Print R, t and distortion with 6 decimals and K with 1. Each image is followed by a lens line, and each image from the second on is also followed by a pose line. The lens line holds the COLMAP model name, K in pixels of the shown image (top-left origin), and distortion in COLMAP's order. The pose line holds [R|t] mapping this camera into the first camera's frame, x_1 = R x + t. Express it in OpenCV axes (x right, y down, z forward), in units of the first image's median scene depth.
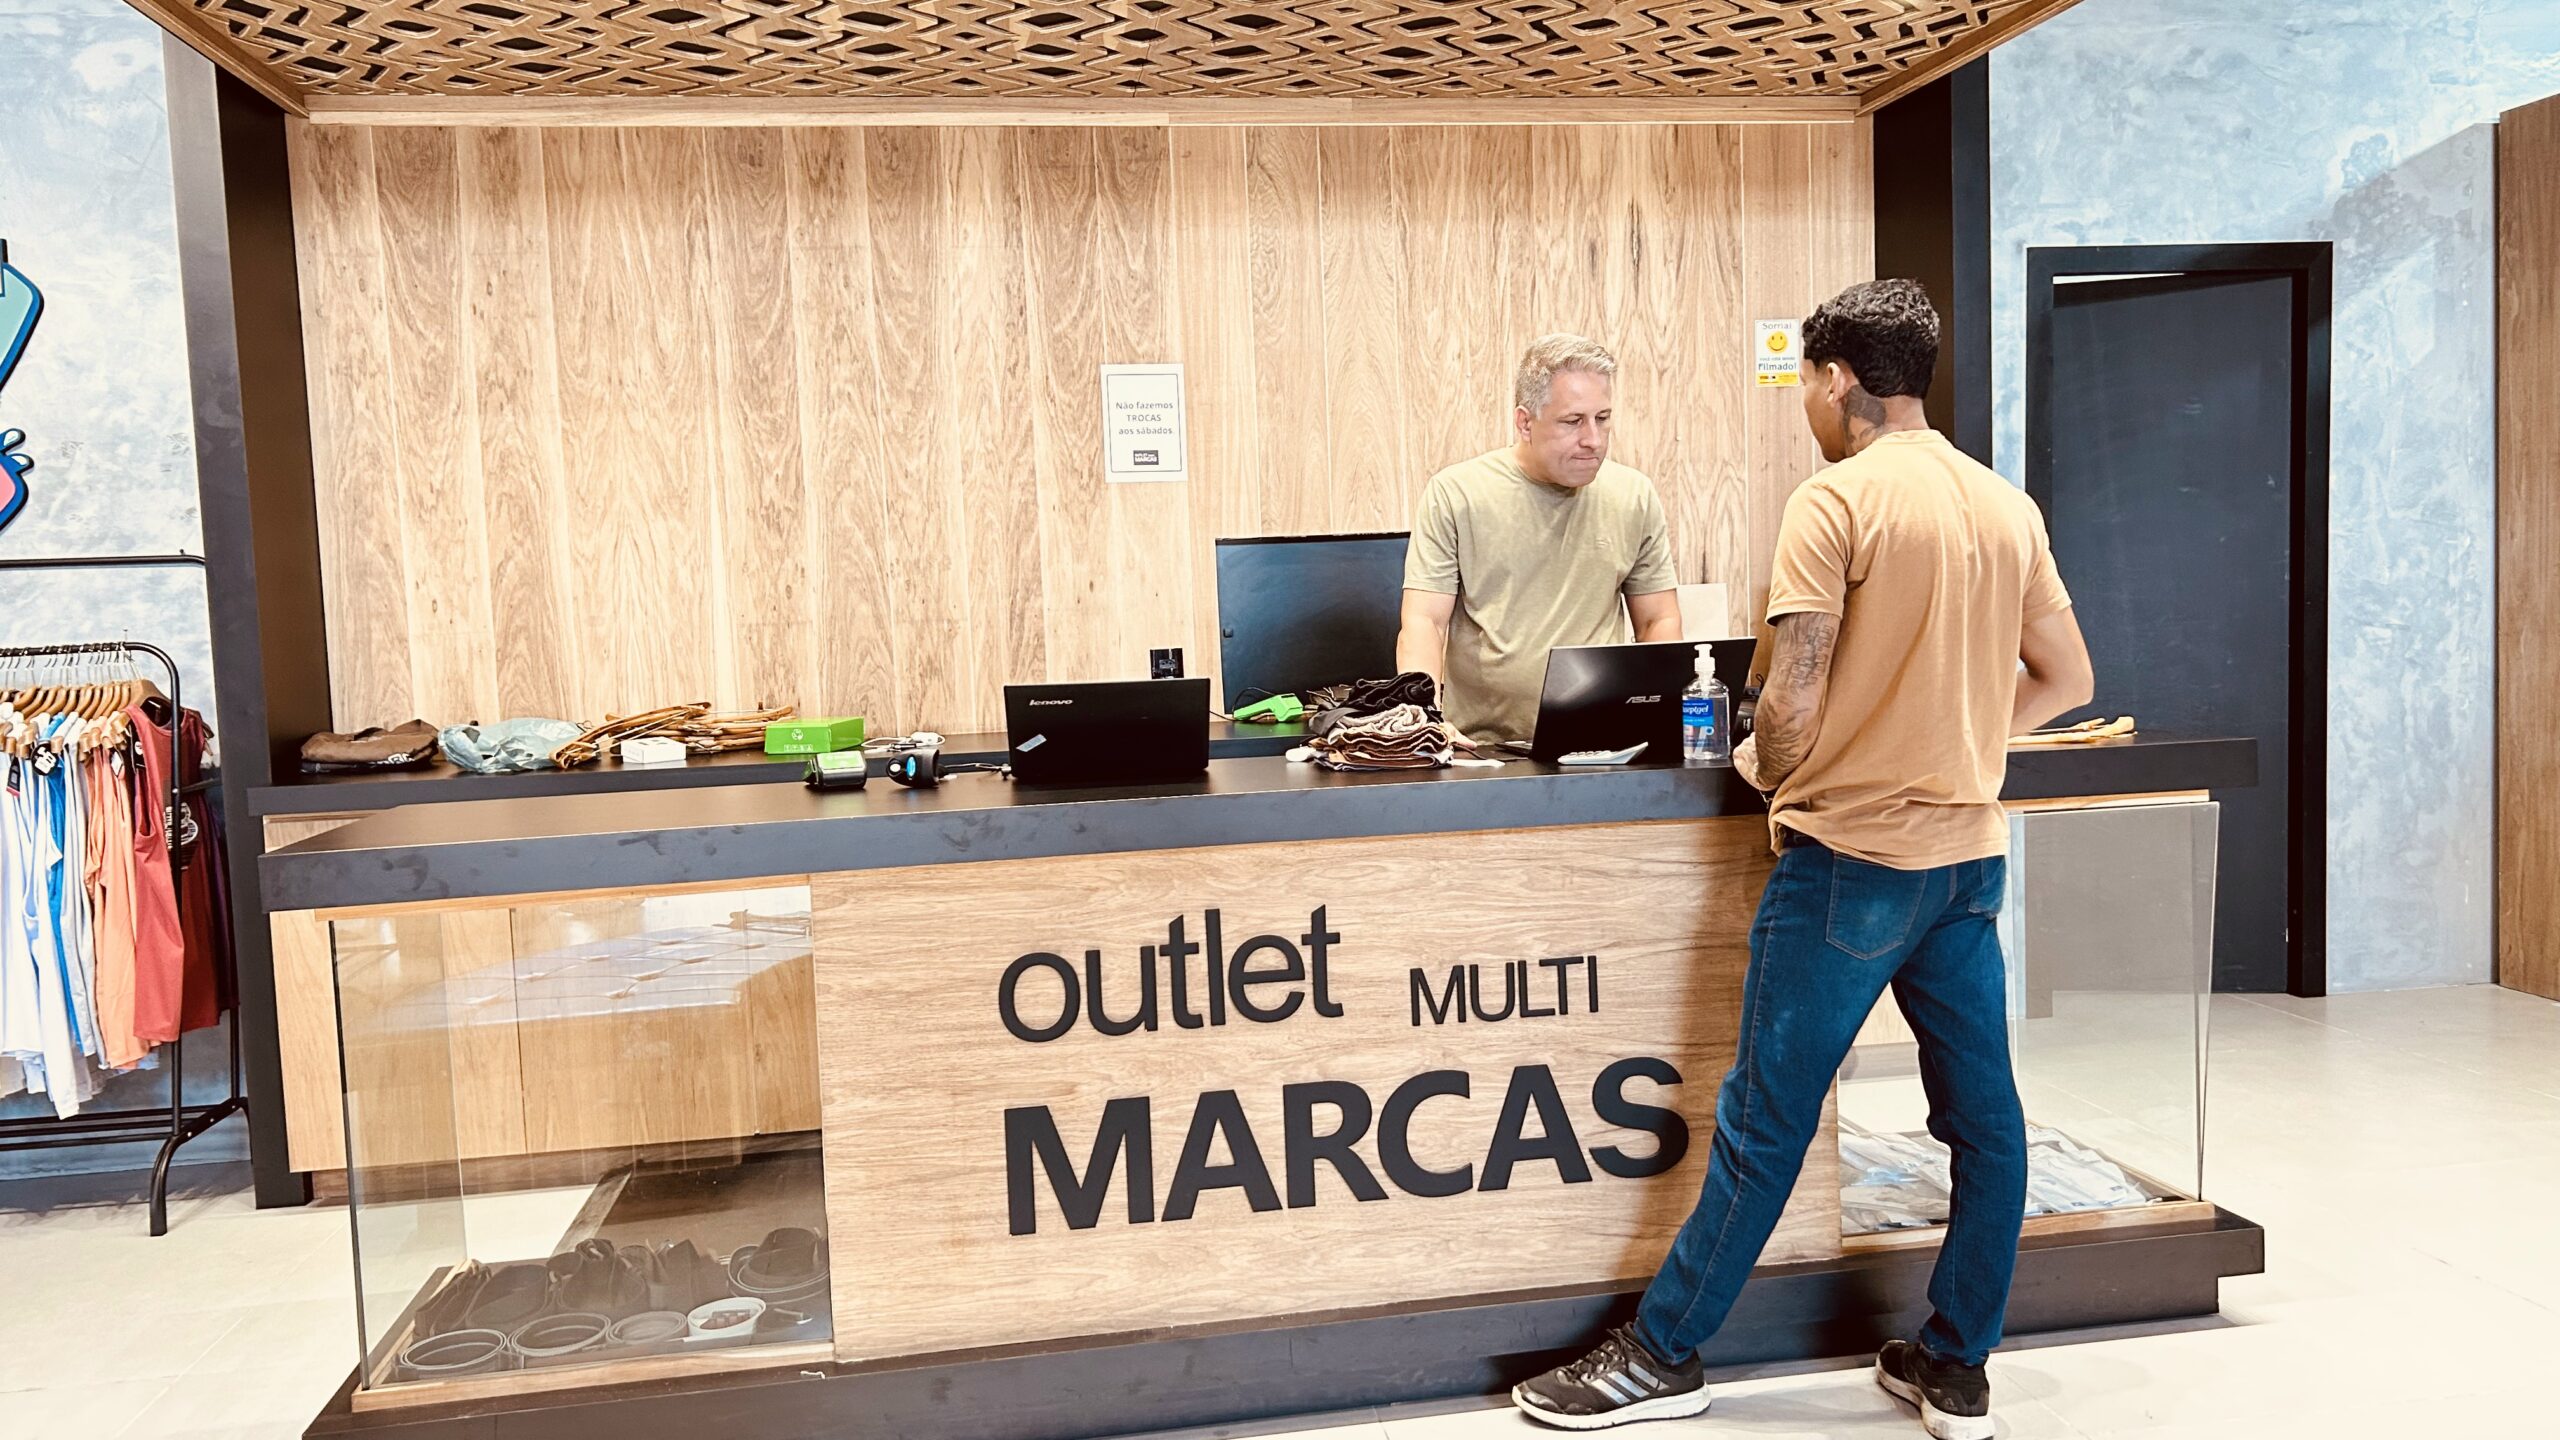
lens RADIAL K [[1945.6, 0, 1299.1], [0, 1945.6, 732.5], [0, 0, 1]] dist [0.050431, -0.055092]
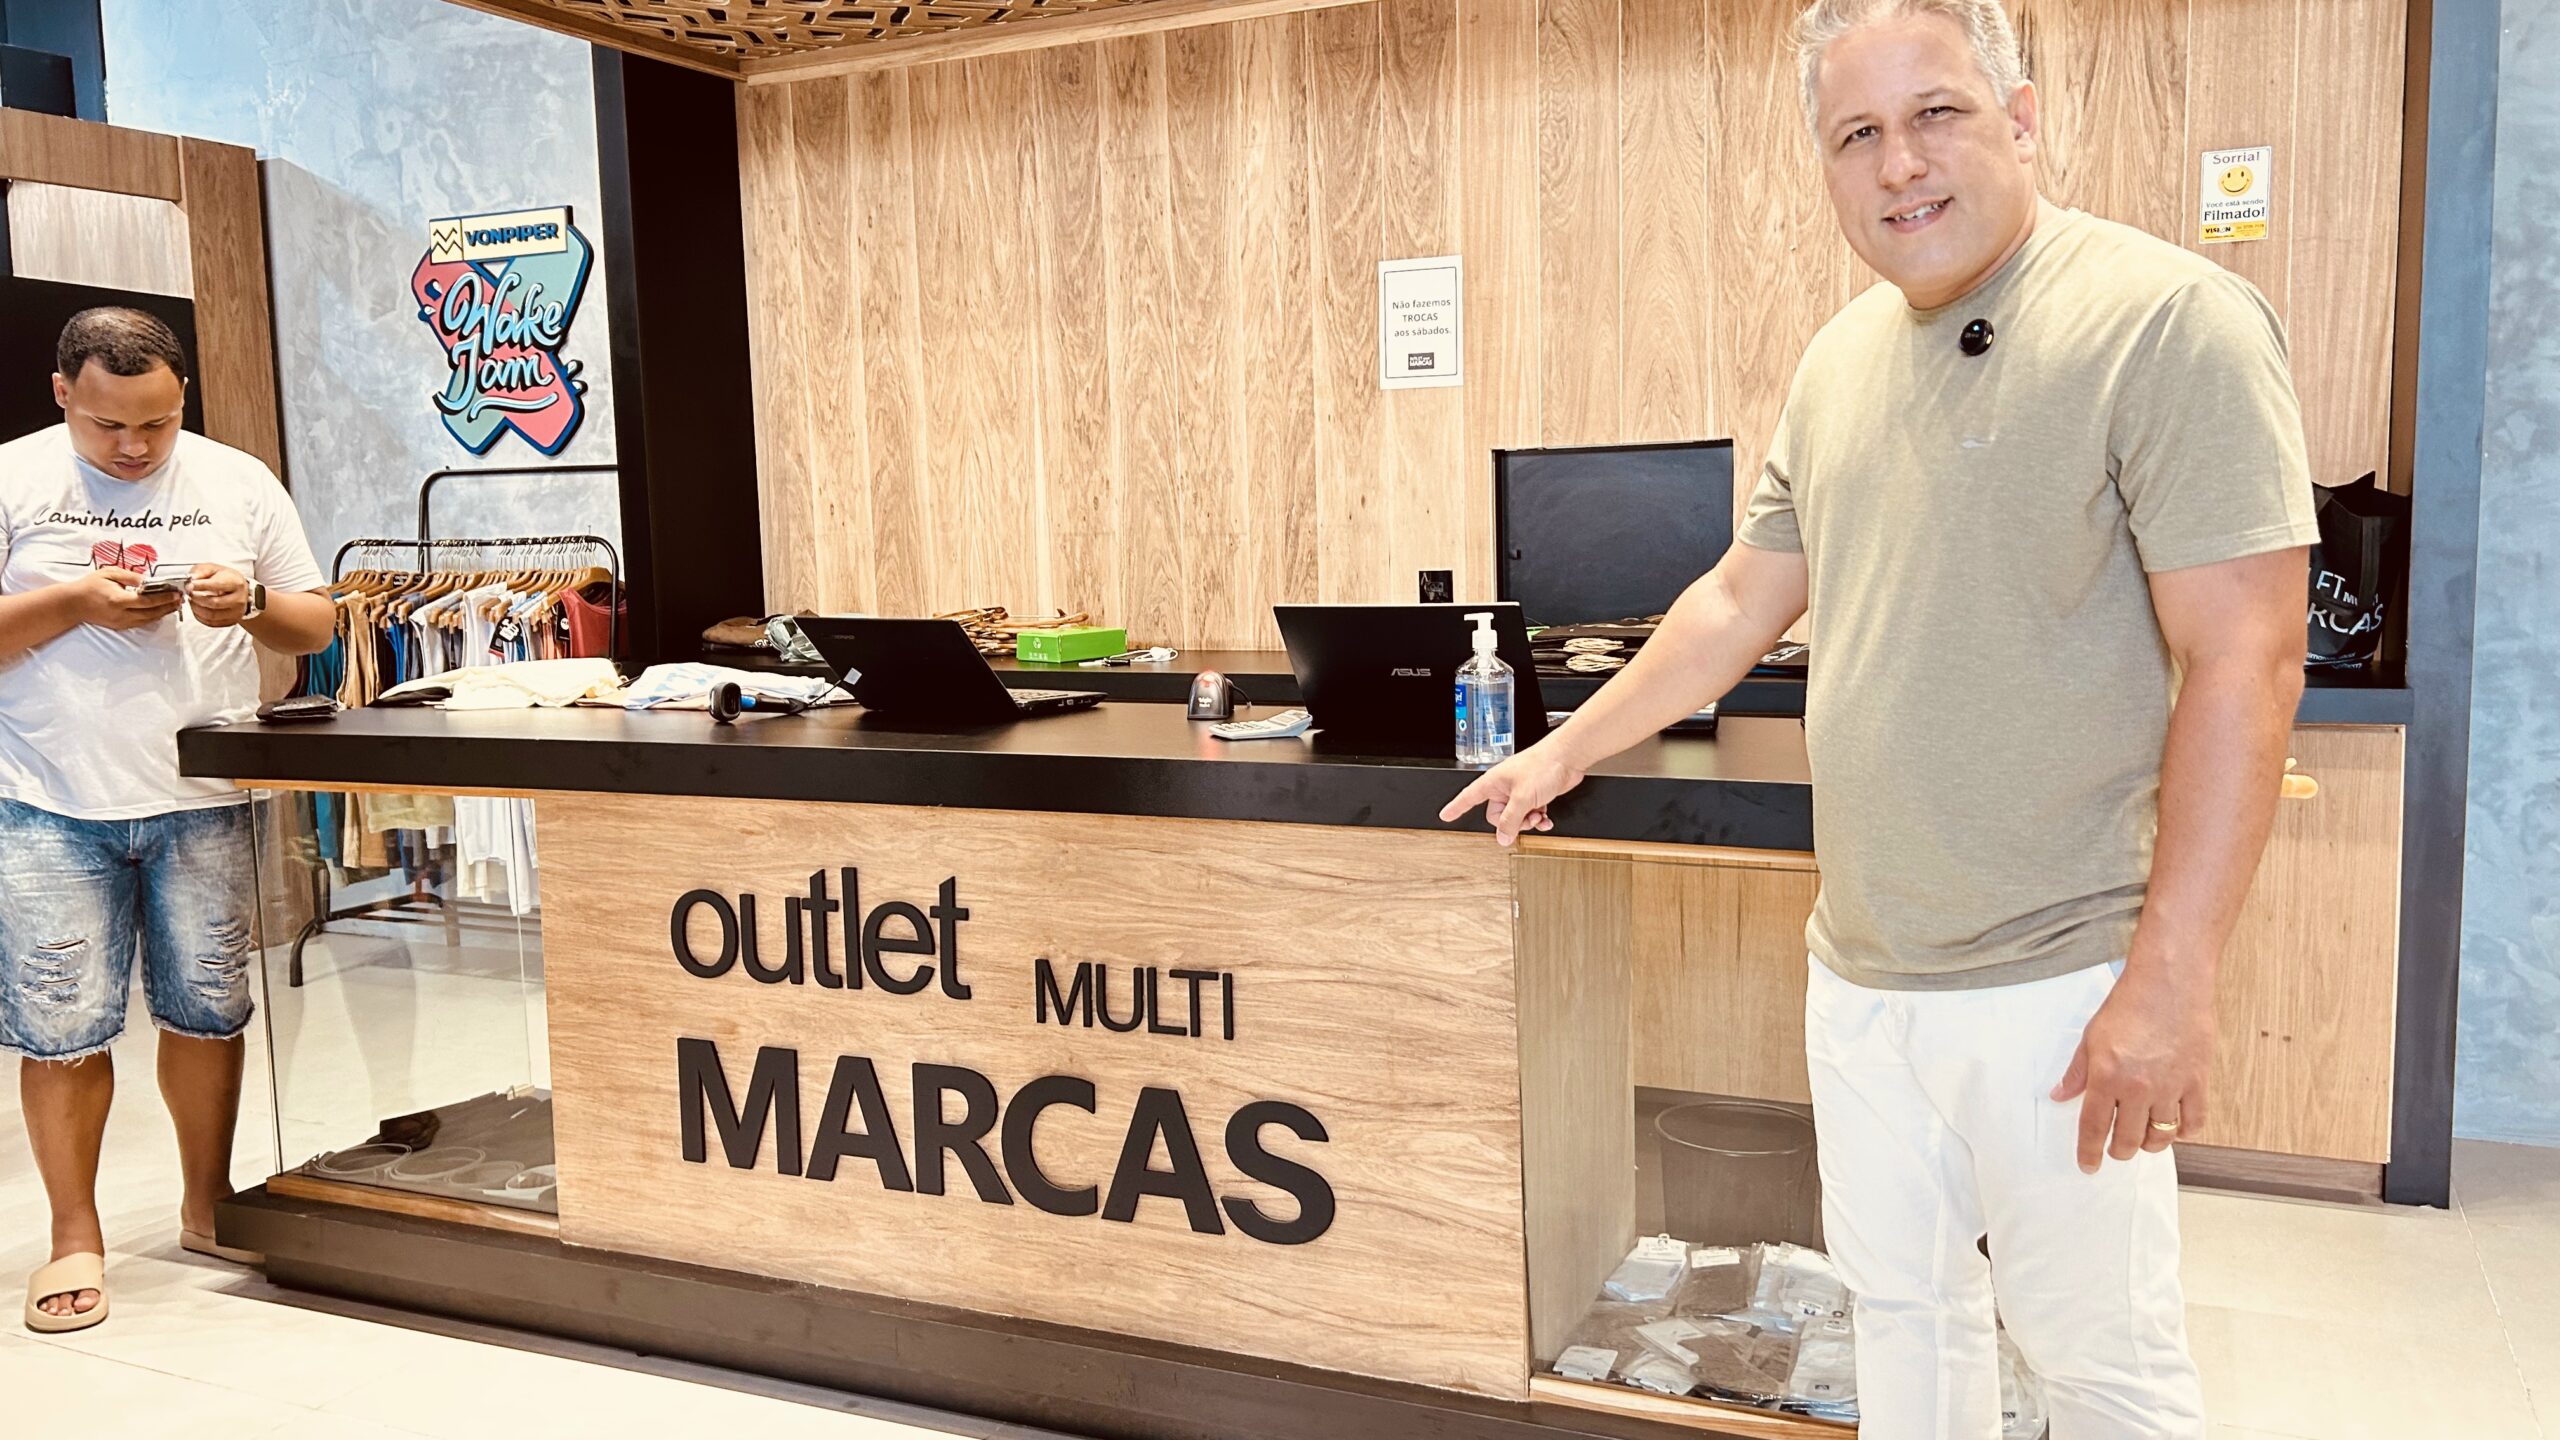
lens RADIAL K [[1945.6, 0, 1294.9], [0, 1945.6, 715.4], [0, 0, 1]] dist [0.050431, -0.055092]
pose [[0.834010, 0.078351, -0.546157, 0.390759], [-0.049122, 0.996479, 0.067942, -0.034698], [0.549558, -0.029836, 0.834923, 0.196705]]
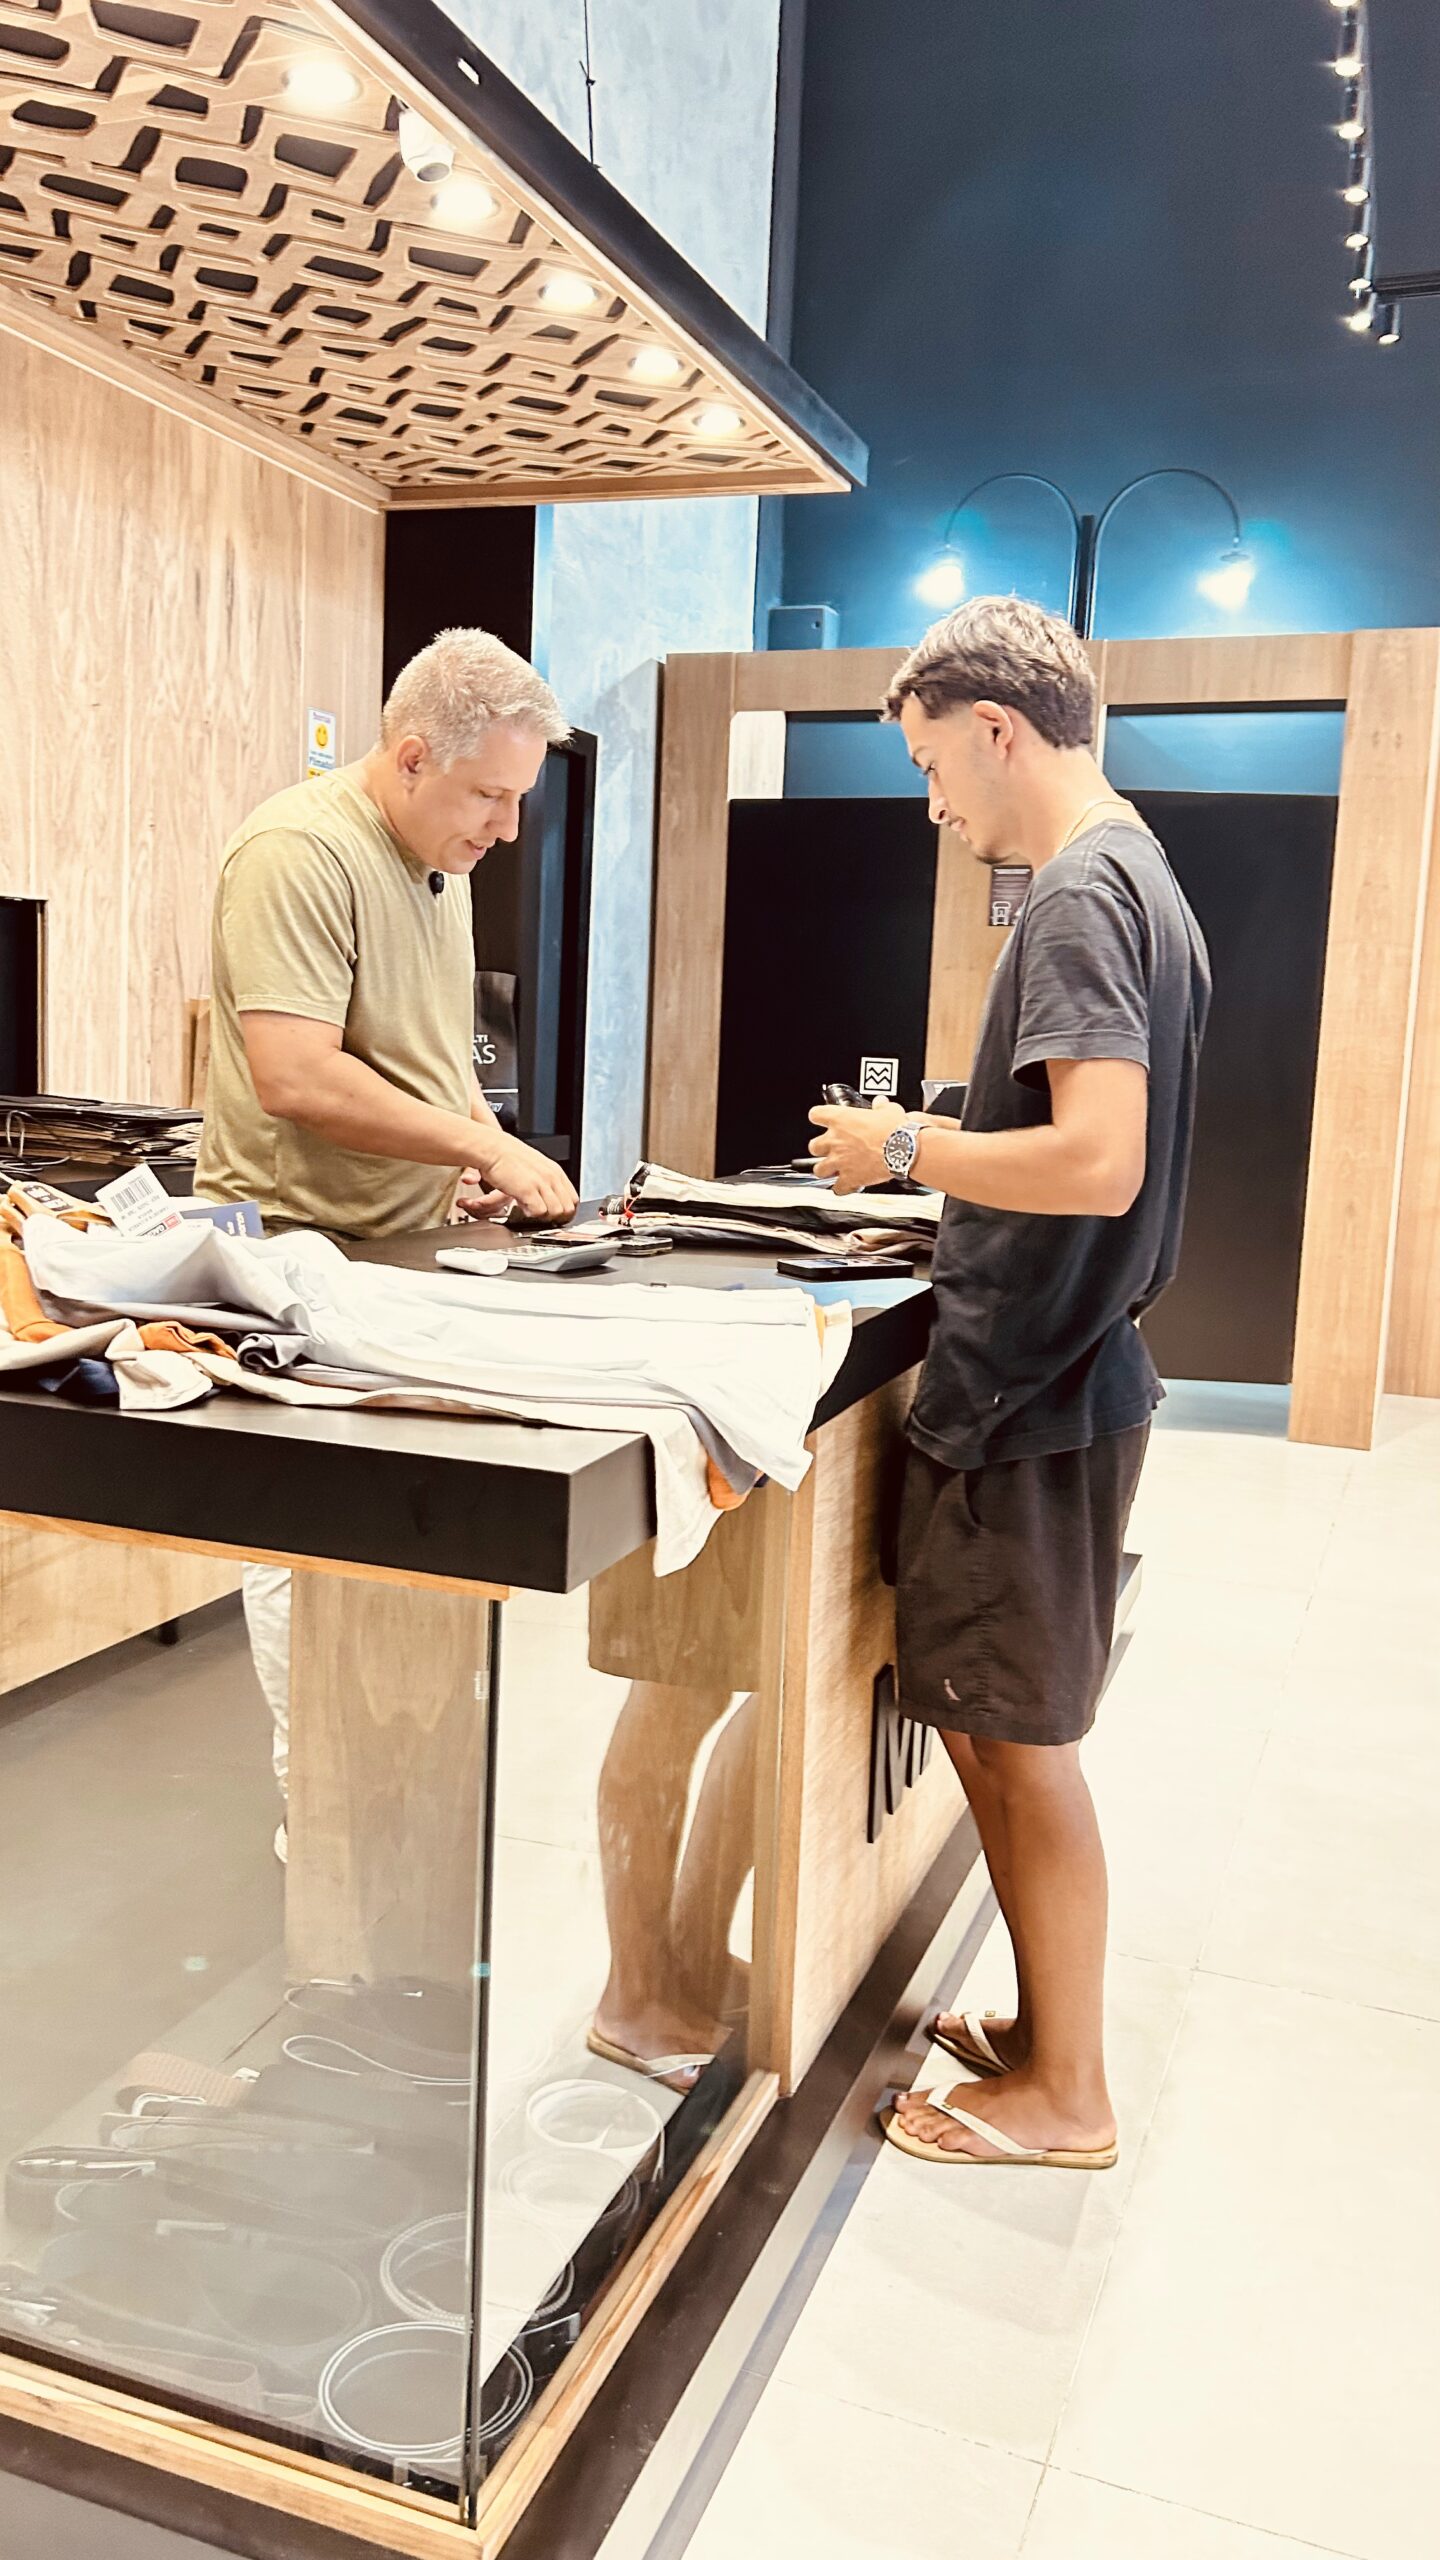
lens RADIAL K [[1945.6, 0, 695.8], [0, 1945.6, 1260.0], [0, 0, 1]] dist [0.050431, -0.055092]
pose [[0.505948, -0.044165, 0.861433, -0.489381], [-0.002198, 0.998619, 0.052489, -0.004829], [-0.862561, -0.028450, 0.505152, 0.406633]]
